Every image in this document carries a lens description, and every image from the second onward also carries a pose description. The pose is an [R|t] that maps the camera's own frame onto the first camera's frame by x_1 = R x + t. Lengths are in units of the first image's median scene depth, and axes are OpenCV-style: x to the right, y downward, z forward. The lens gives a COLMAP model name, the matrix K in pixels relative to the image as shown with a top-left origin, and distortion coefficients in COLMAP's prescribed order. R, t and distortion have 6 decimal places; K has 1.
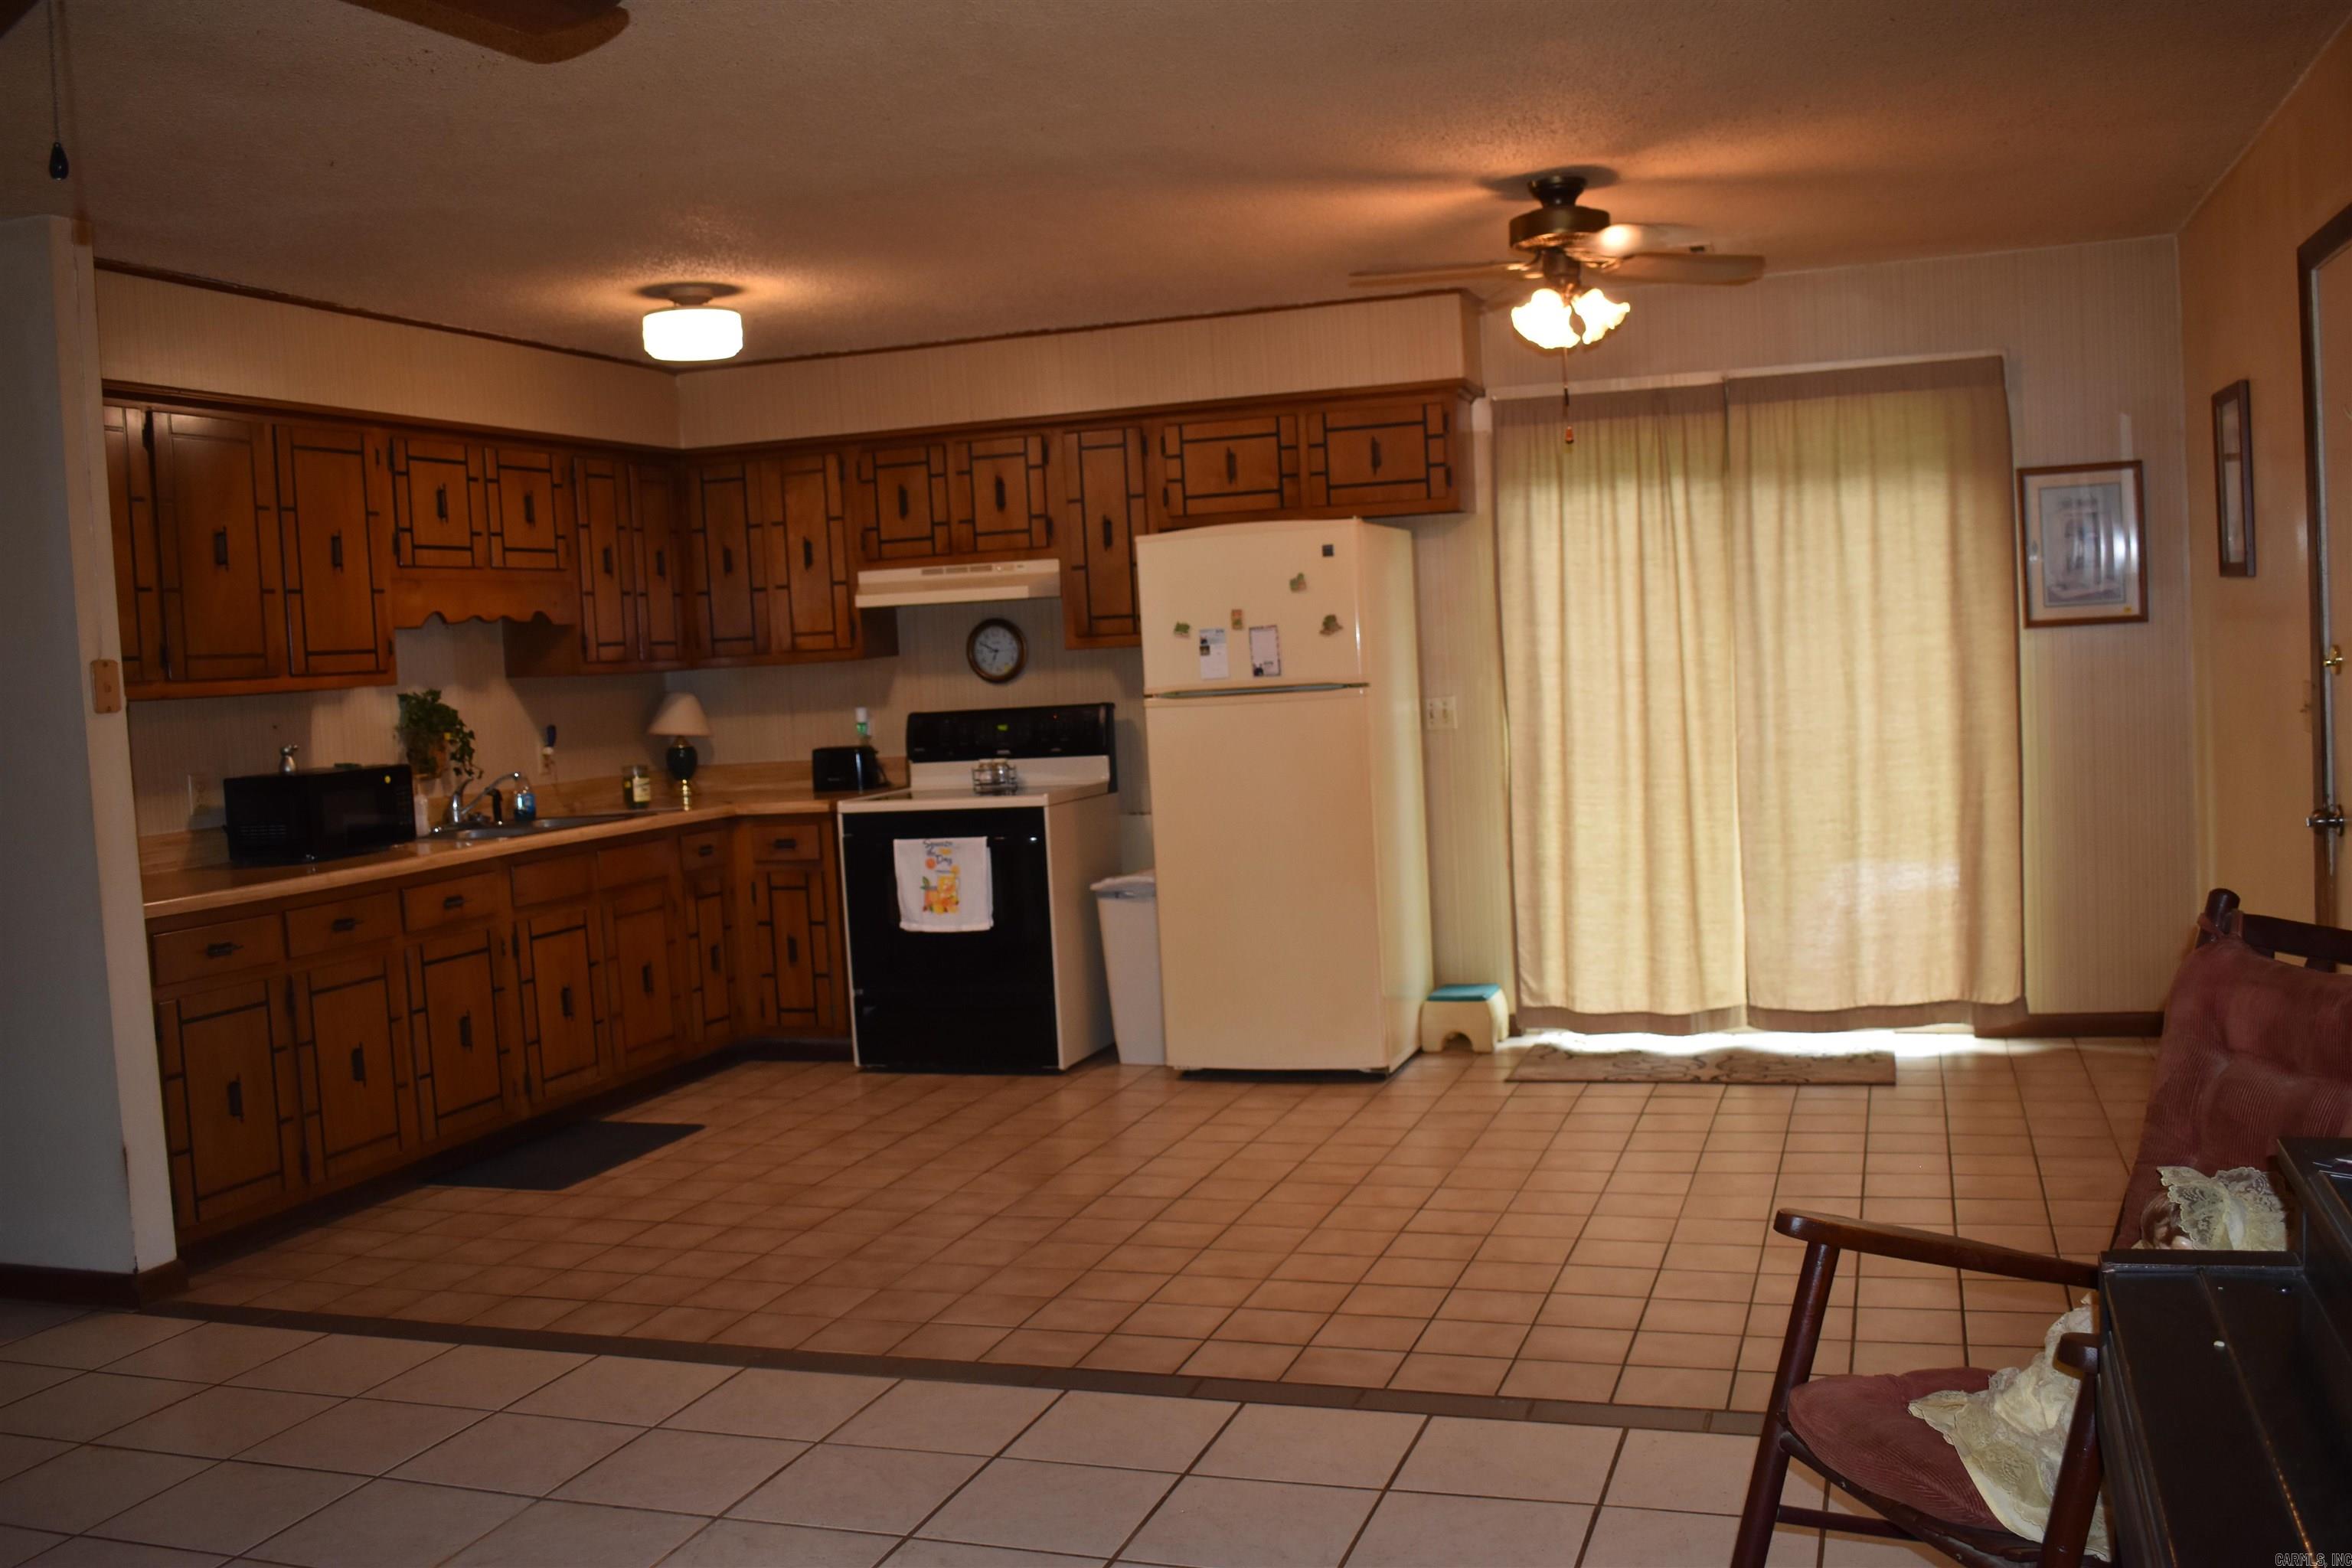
lens RADIAL K [[2115.7, 0, 1187.4], [0, 2115.7, 790.9], [0, 0, 1]] dist [-0.080364, -0.018732]
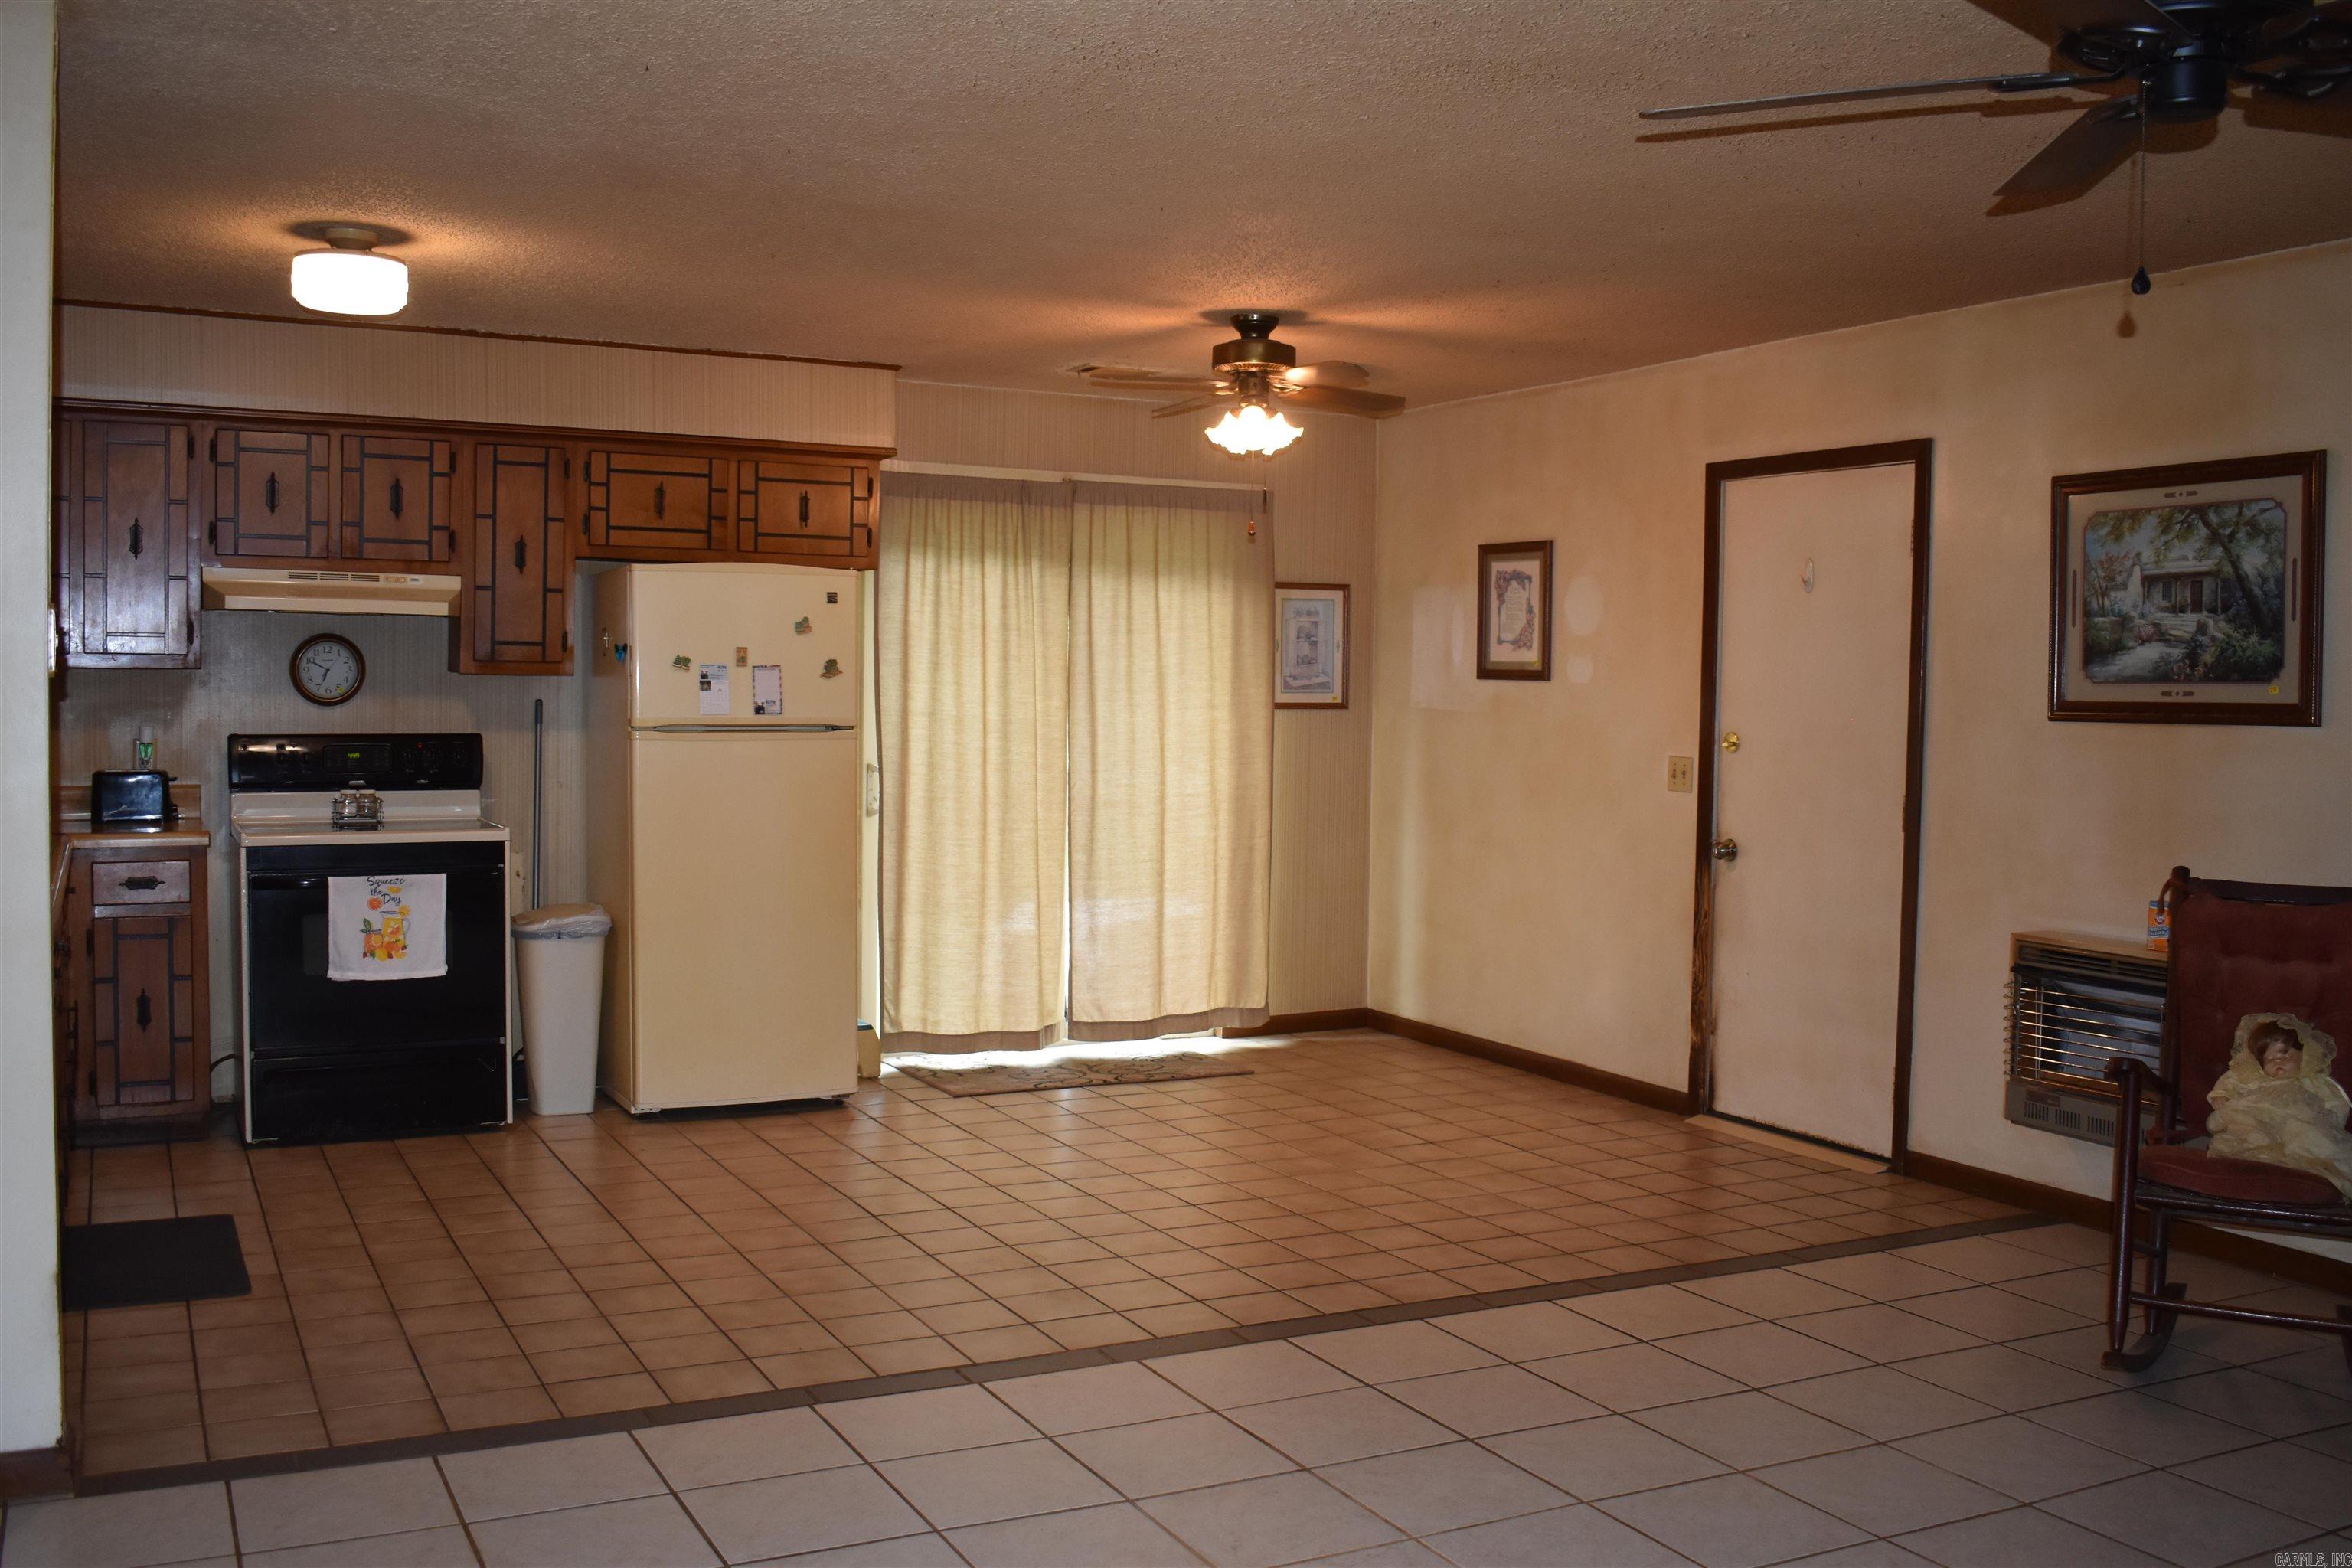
lens RADIAL K [[2115.7, 0, 1191.6], [0, 2115.7, 781.5], [0, 0, 1]] dist [-0.080364, -0.018732]
pose [[0.697075, 0.033165, 0.716231, -0.528812], [-0.002466, 0.999035, -0.043860, 0.021376], [-0.716994, 0.028807, 0.696484, 0.141701]]
